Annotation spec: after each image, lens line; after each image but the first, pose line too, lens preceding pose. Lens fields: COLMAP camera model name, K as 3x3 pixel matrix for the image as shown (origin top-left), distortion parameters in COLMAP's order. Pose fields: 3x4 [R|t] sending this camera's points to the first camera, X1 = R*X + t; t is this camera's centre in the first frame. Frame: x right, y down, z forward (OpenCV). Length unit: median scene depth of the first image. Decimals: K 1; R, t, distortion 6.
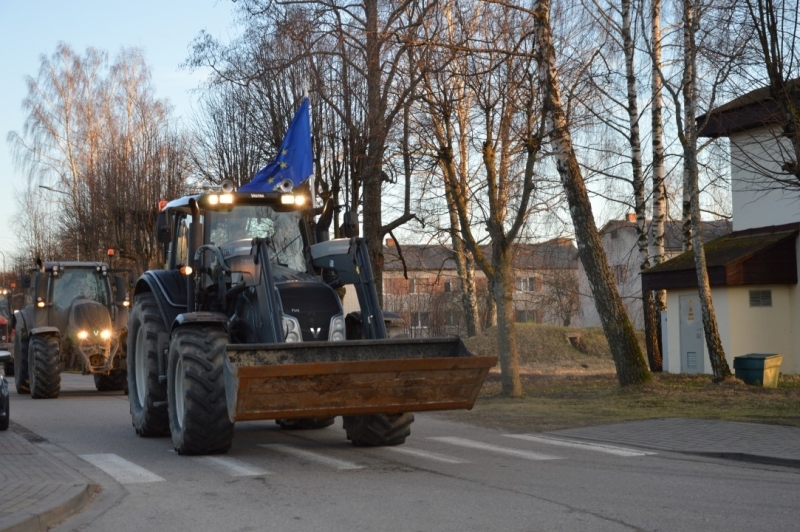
lens RADIAL K [[1359.6, 0, 414.9], [0, 1359.6, 268.2], [0, 0, 1]] dist [-0.021032, -0.013730]
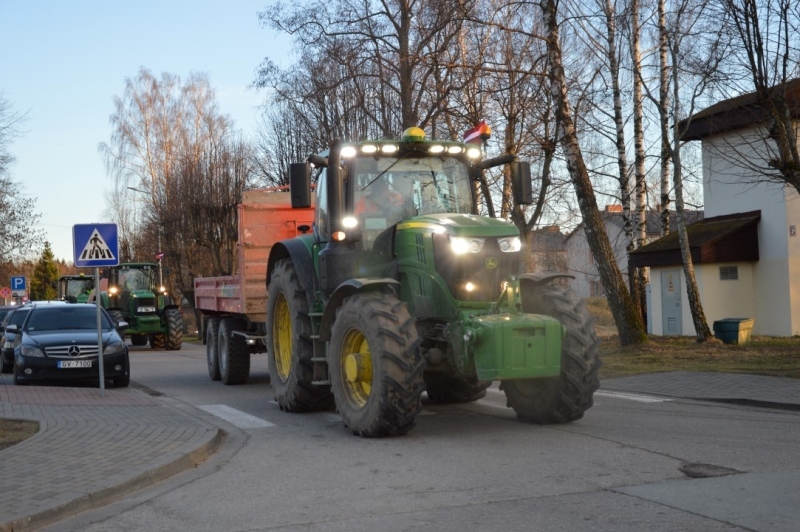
lens RADIAL K [[1140.1, 0, 274.8], [0, 1140.1, 263.5], [0, 0, 1]] dist [-0.027570, 0.026523]
pose [[0.999863, -0.010458, -0.012794, -0.136097], [0.010515, 0.999935, 0.004411, 0.004777], [0.012747, -0.004545, 0.999908, -0.020344]]
